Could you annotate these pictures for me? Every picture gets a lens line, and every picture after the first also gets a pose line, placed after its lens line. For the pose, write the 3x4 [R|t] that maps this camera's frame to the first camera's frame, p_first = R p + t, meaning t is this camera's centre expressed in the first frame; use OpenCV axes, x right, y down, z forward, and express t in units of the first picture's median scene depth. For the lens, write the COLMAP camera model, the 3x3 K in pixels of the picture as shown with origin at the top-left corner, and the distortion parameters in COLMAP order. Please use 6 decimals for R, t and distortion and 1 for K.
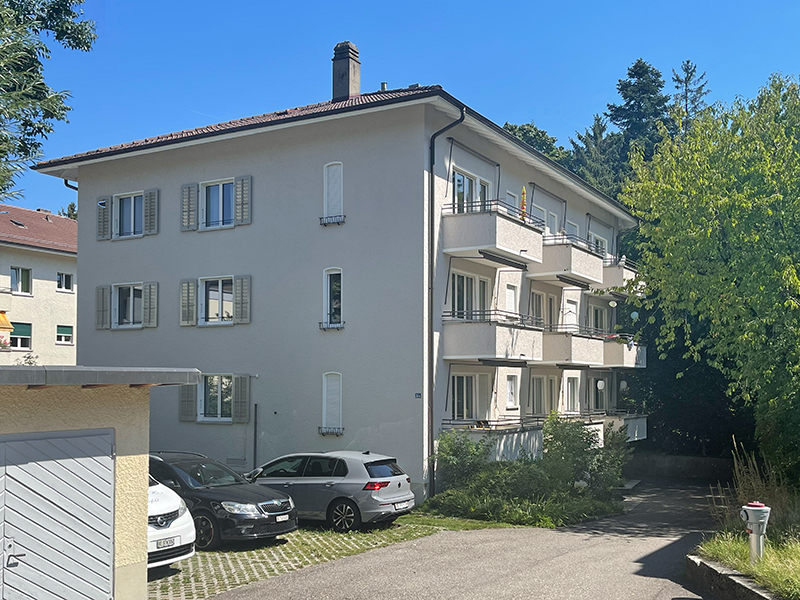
lens RADIAL K [[860.5, 0, 400.0], [0, 860.5, 300.0], [0, 0, 1]] dist [-0.001065, -0.003486]
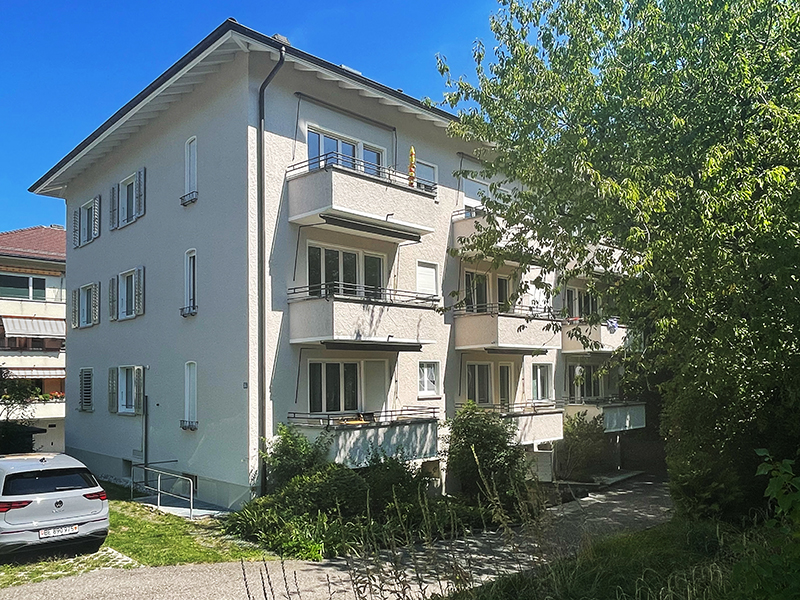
lens RADIAL K [[629.6, 0, 401.1], [0, 629.6, 322.6], [0, 0, 1]] dist [-0.025940, -0.000077]
pose [[0.963539, -0.038023, -0.264853, 0.306141], [0.041217, 0.999129, 0.006510, 0.044828], [0.264375, -0.017189, 0.964267, 0.385612]]
